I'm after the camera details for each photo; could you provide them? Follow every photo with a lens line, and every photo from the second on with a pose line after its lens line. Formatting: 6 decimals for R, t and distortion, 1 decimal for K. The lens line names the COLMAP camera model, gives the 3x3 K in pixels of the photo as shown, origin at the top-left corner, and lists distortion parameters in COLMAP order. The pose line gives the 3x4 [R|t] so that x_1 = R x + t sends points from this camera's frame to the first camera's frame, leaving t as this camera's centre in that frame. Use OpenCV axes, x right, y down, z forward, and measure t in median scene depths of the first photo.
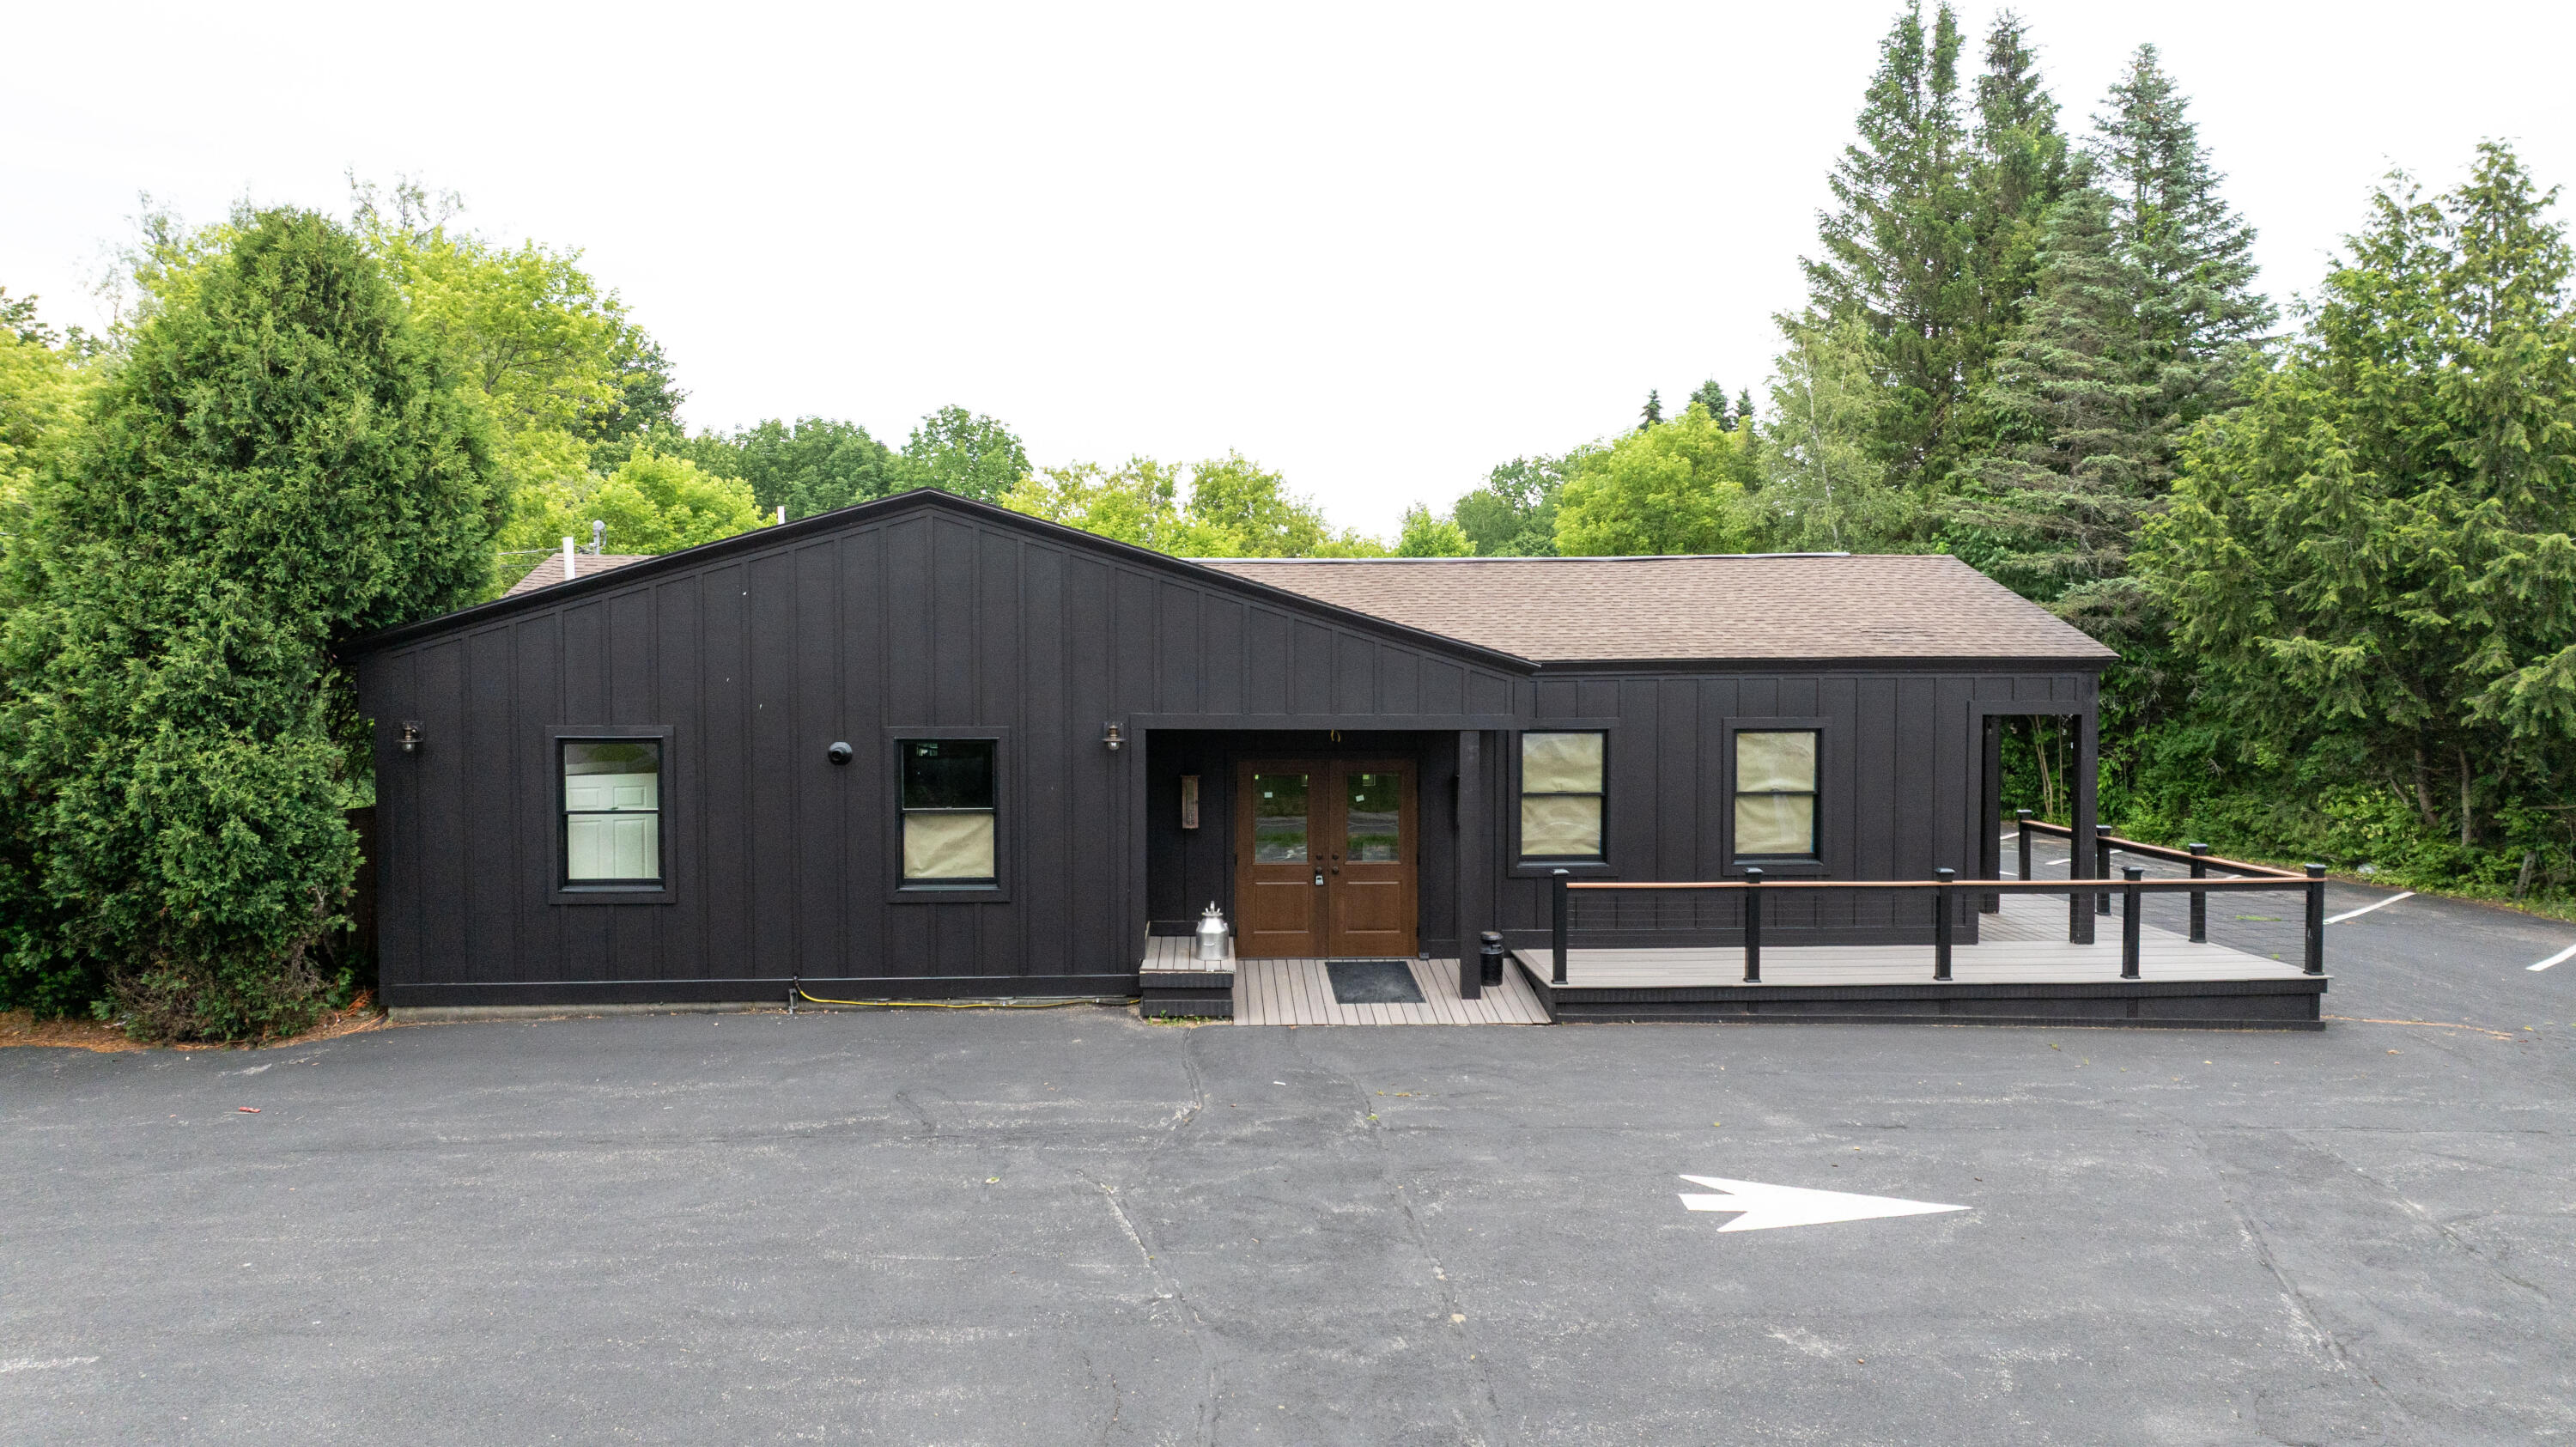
lens RADIAL K [[1798.4, 0, 1293.2], [0, 1798.4, 721.3], [0, 0, 1]] dist [-0.018249, 0.000225]
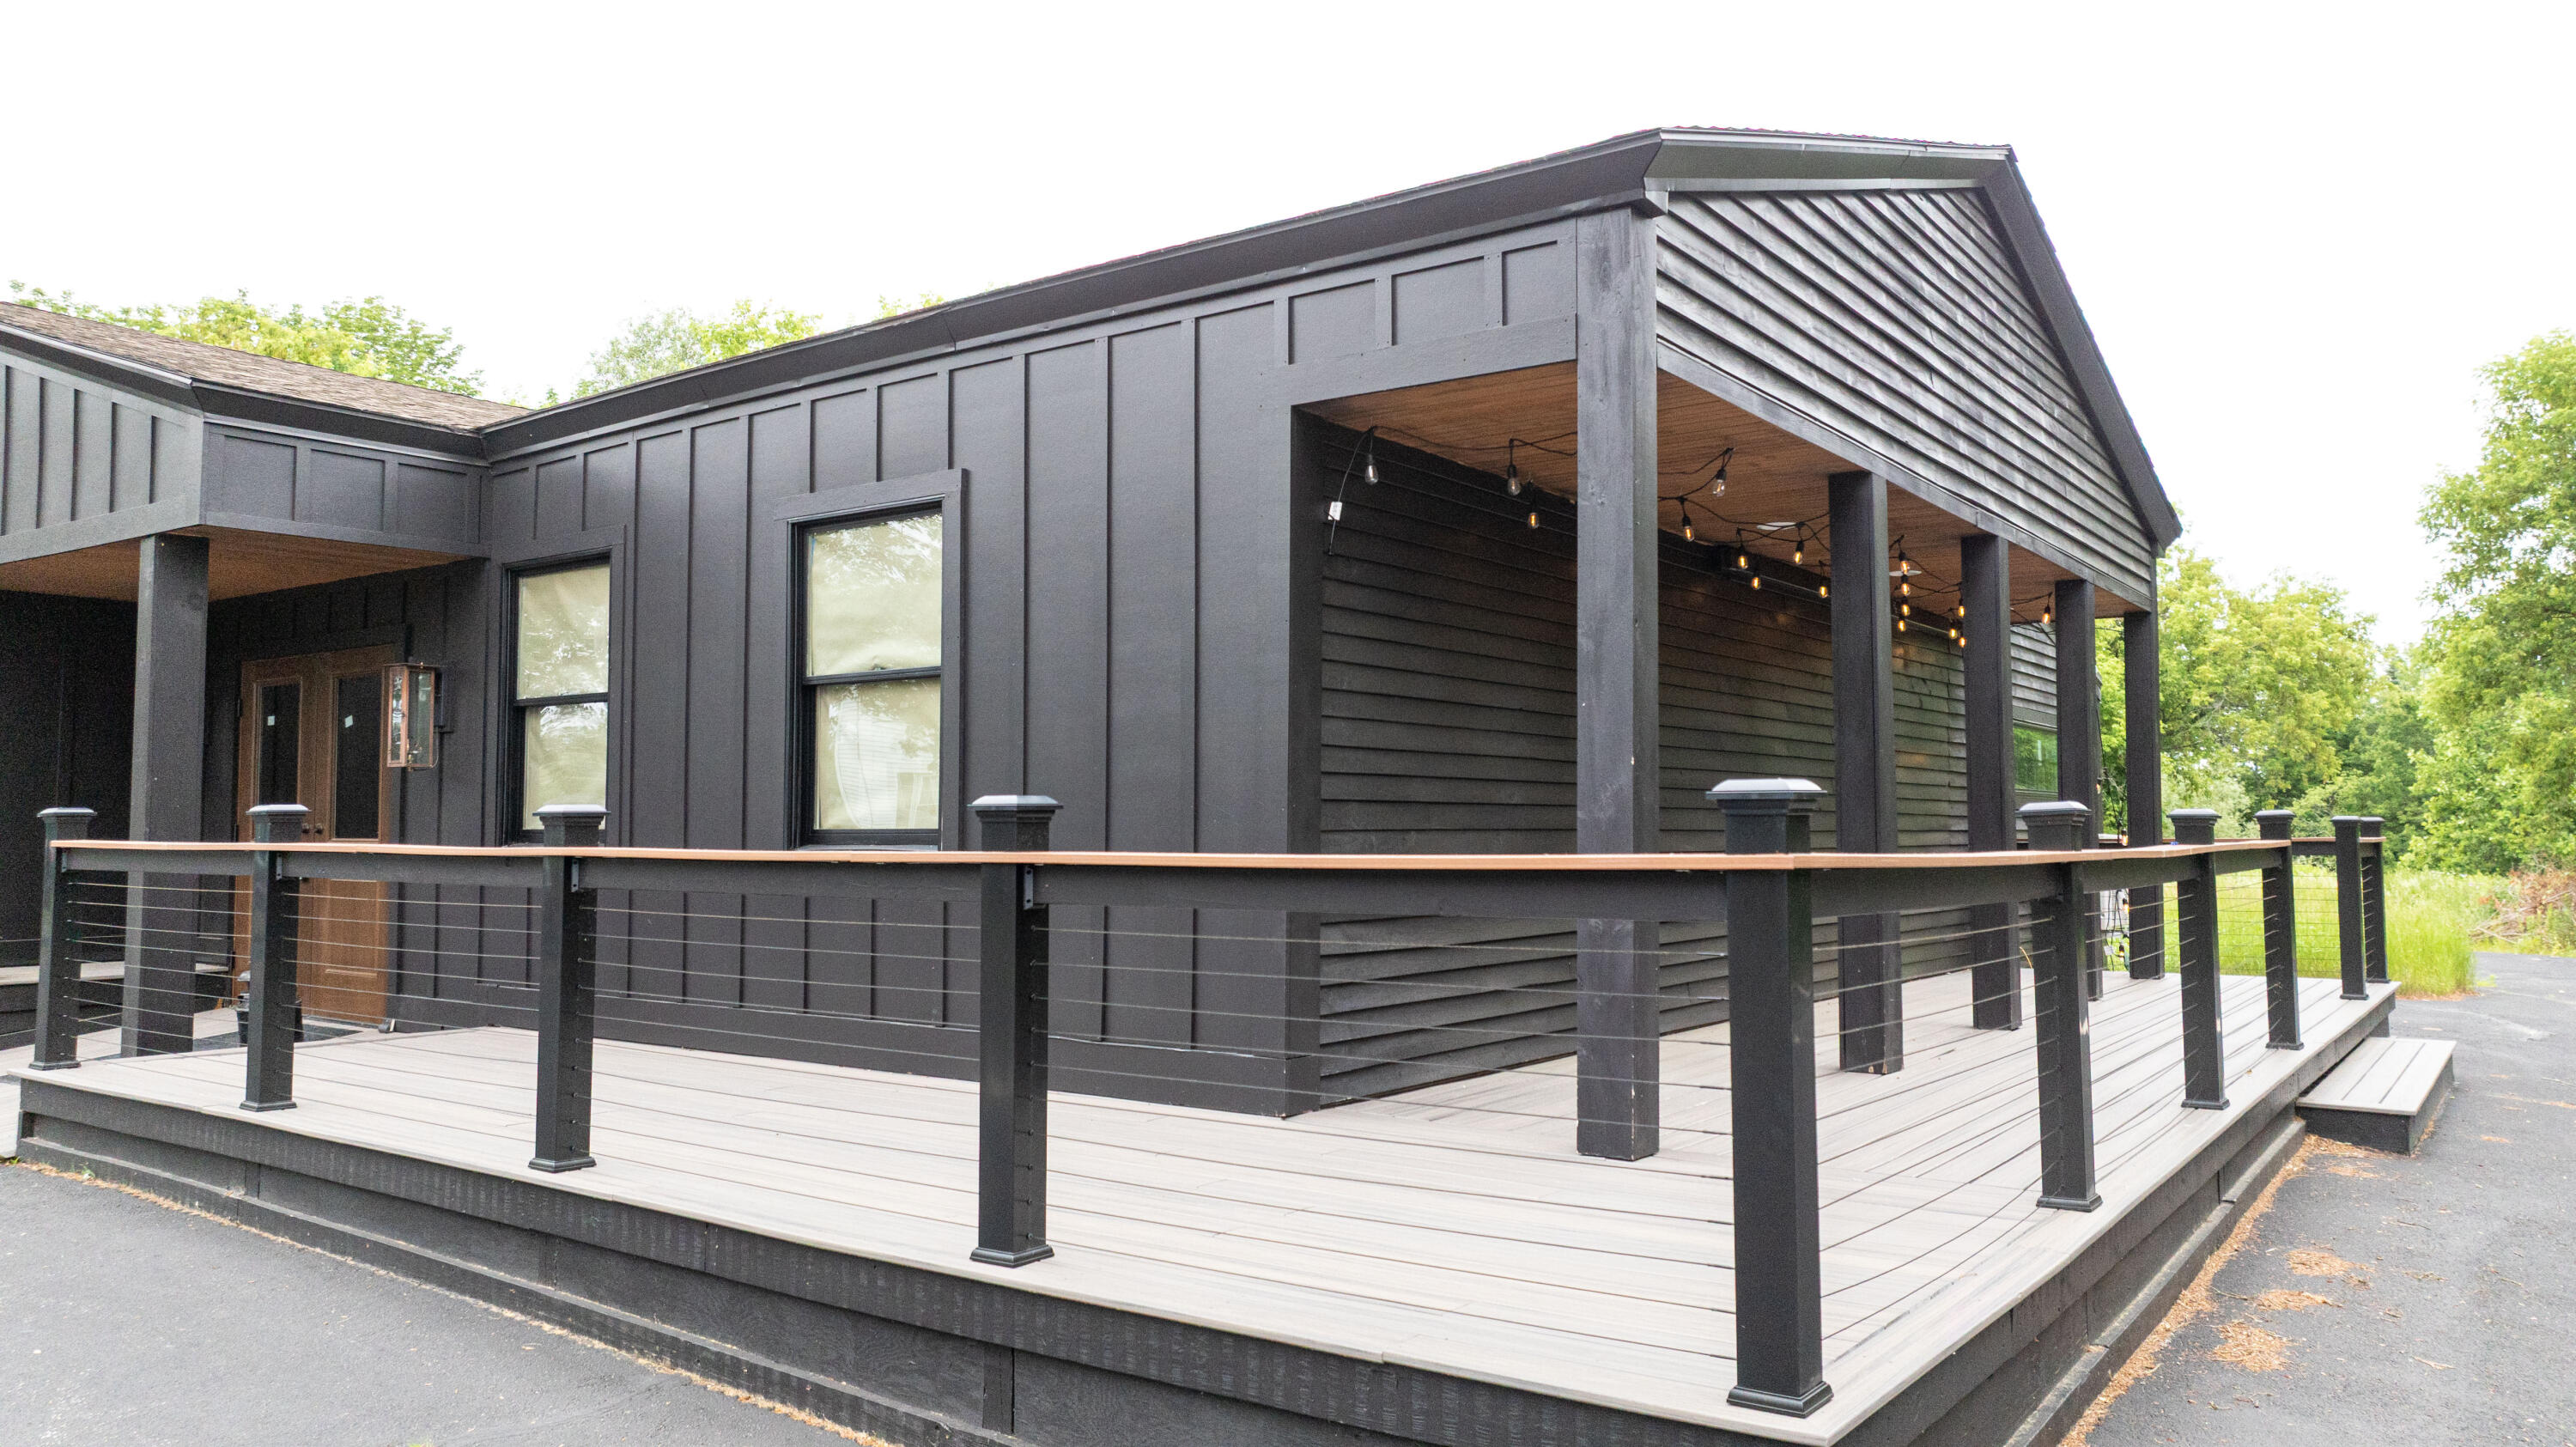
lens RADIAL K [[1809.5, 0, 1294.4], [0, 1809.5, 717.0], [0, 0, 1]] dist [-0.032832, 0.027569]
pose [[0.779666, -0.038714, -0.624998, 0.648980], [-0.024431, 0.995447, -0.092137, 0.091775], [0.625719, 0.087105, 0.775170, 0.827841]]
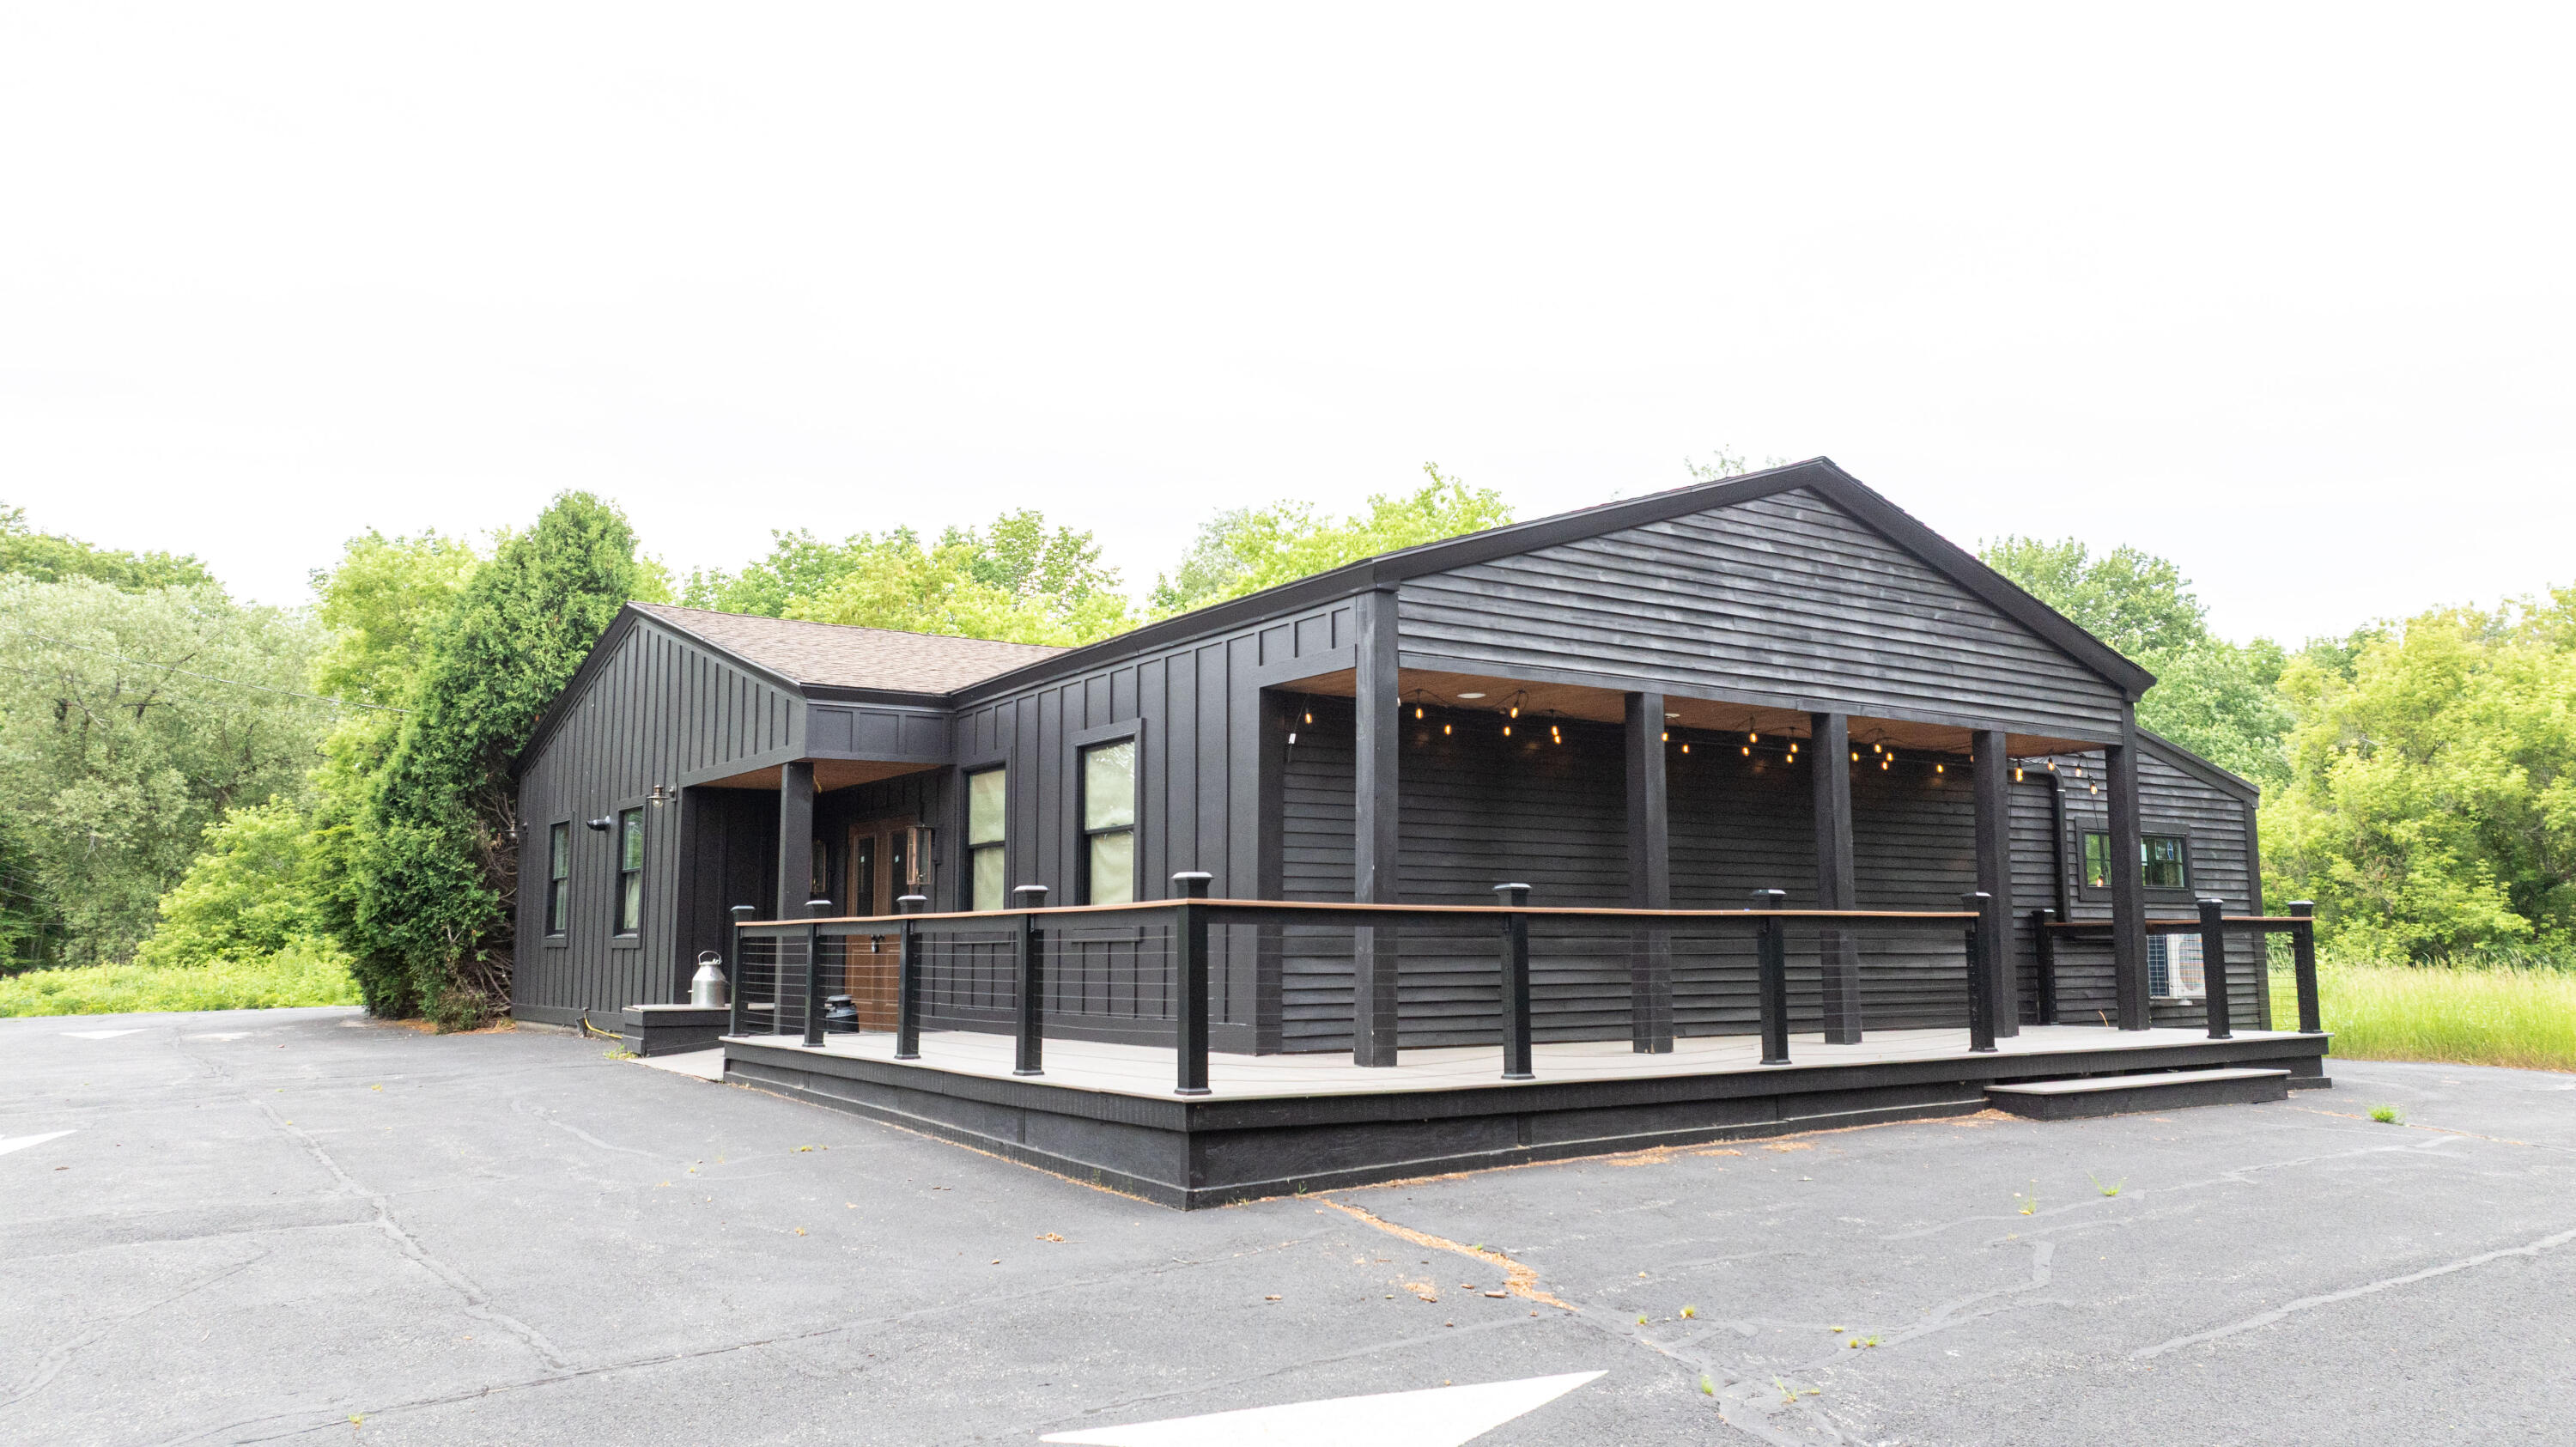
lens RADIAL K [[1792.0, 0, 1272.1], [0, 1792.0, 724.8], [0, 0, 1]] dist [0.002341, 0.001530]
pose [[0.505381, -0.109109, -0.855970, 1.023219], [-0.032578, 0.988854, -0.145282, 0.111848], [0.862281, 0.101308, 0.496193, 0.762505]]
